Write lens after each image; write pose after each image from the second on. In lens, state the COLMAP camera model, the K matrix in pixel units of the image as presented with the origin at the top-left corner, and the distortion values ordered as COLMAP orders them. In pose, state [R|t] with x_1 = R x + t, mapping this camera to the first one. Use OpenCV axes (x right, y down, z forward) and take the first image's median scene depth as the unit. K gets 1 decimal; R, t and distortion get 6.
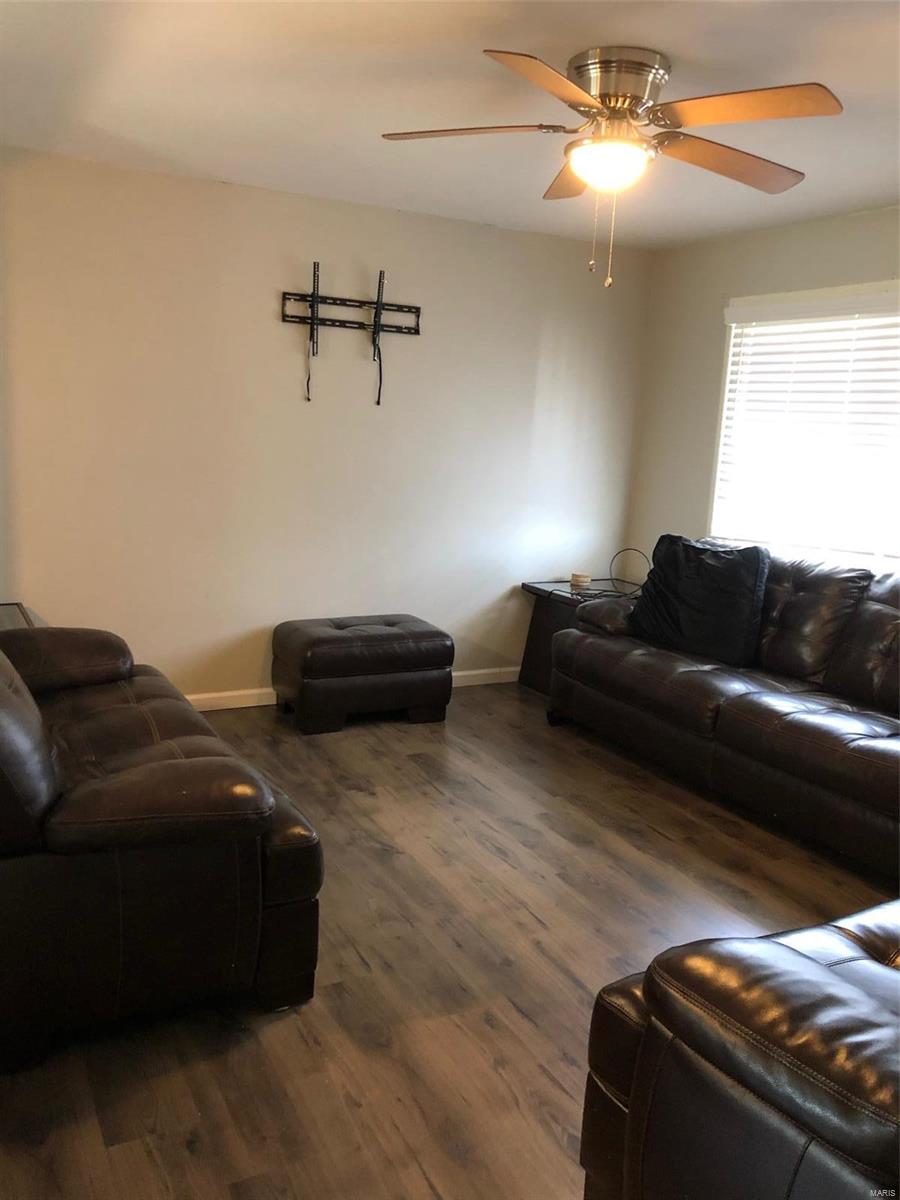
lens RADIAL K [[982.9, 0, 445.8], [0, 982.9, 602.9], [0, 0, 1]] dist [0.102242, -0.167932]
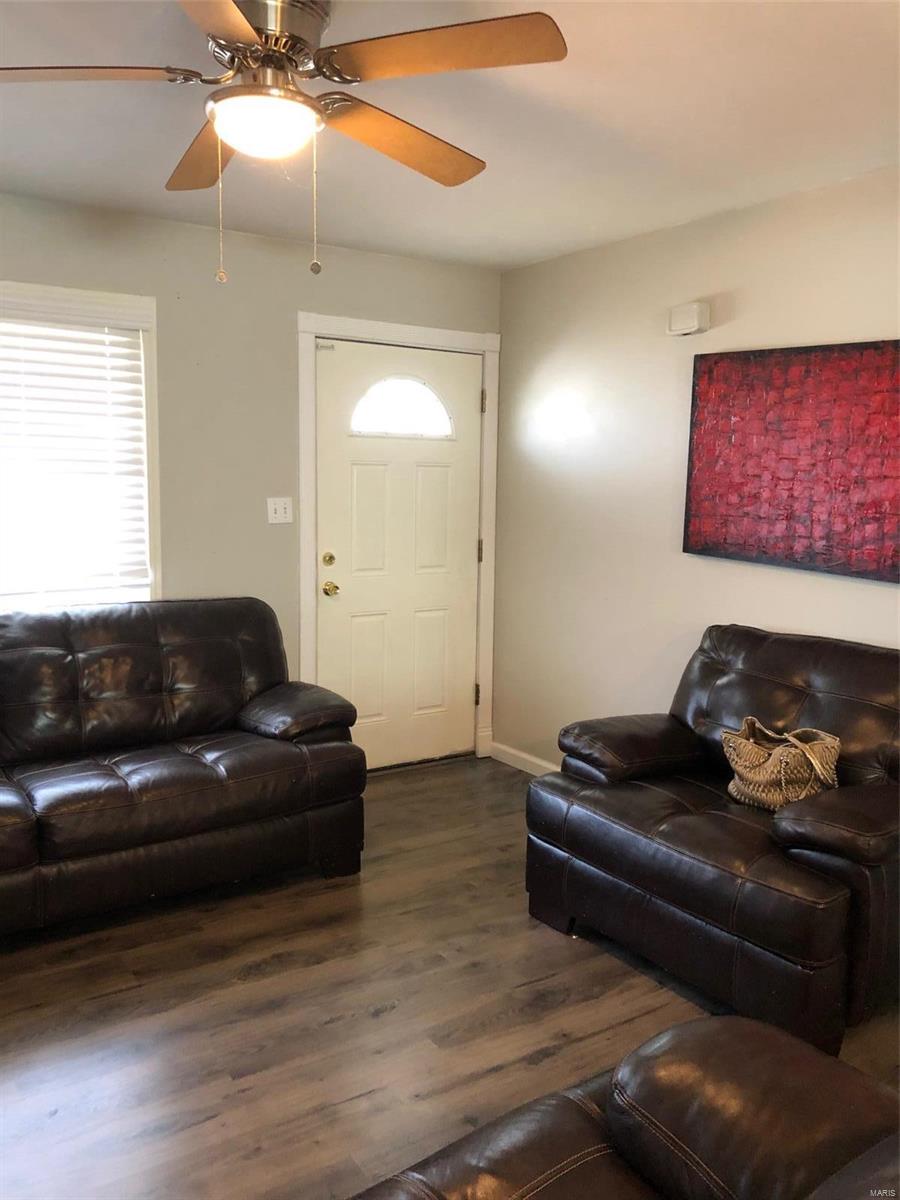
lens RADIAL K [[982.9, 0, 445.8], [0, 982.9, 602.9], [0, 0, 1]] dist [0.102242, -0.167932]
pose [[-0.103733, -0.182199, 0.977775, -0.505825], [0.162151, 0.966828, 0.197361, -0.166806], [-0.981298, 0.179020, -0.070748, 0.758930]]
